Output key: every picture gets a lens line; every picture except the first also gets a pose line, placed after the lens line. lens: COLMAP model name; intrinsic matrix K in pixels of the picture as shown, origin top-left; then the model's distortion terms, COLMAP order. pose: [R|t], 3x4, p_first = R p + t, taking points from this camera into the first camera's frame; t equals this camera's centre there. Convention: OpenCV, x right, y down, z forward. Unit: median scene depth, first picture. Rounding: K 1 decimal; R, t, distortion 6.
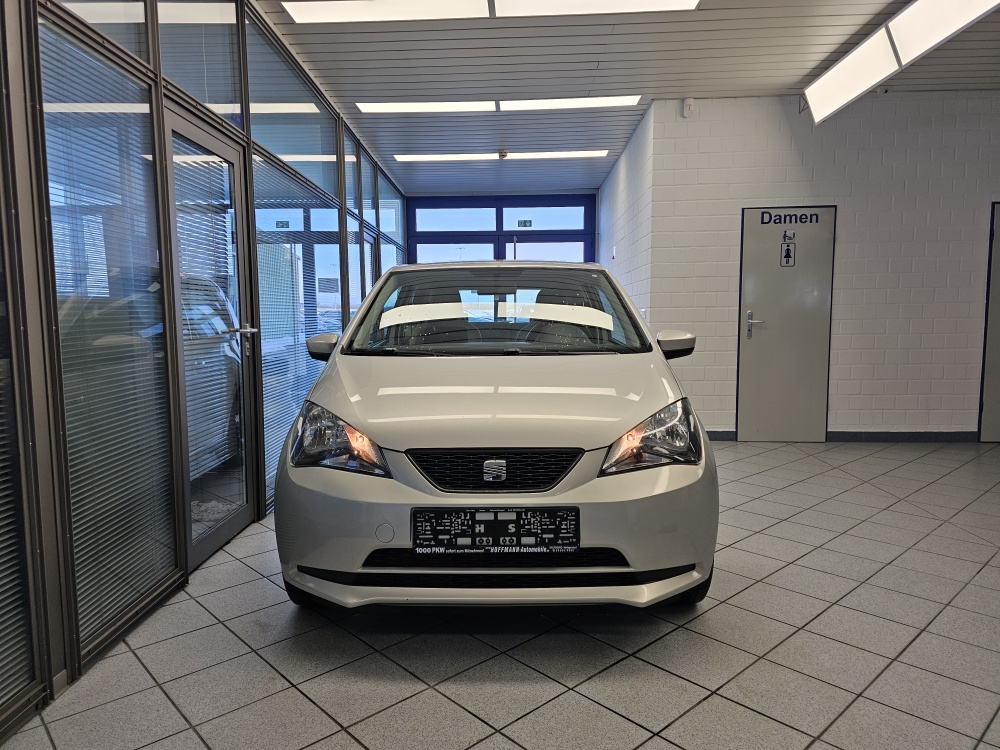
lens RADIAL K [[676.3, 0, 496.4], [0, 676.3, 372.5], [0, 0, 1]] dist [0.044897, -0.042207]
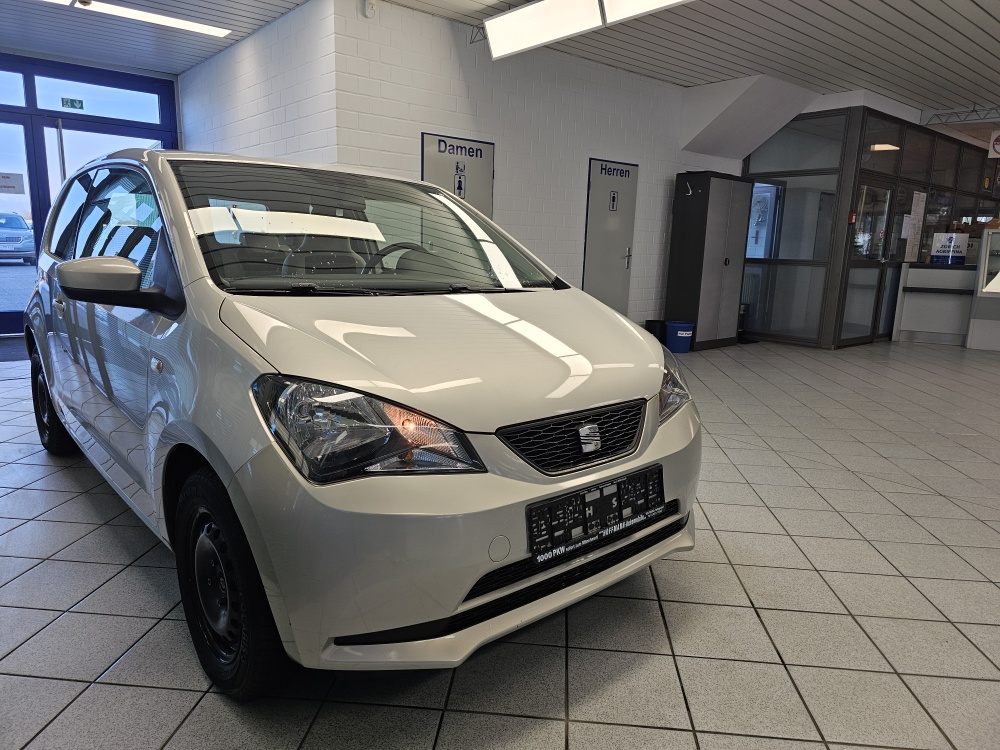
lens RADIAL K [[676.3, 0, 496.4], [0, 676.3, 372.5], [0, 0, 1]] dist [0.044897, -0.042207]
pose [[0.724069, -0.094703, 0.683195, -0.260379], [0.019182, 0.992911, 0.117305, -0.012976], [-0.689461, -0.071832, 0.720752, 0.204616]]
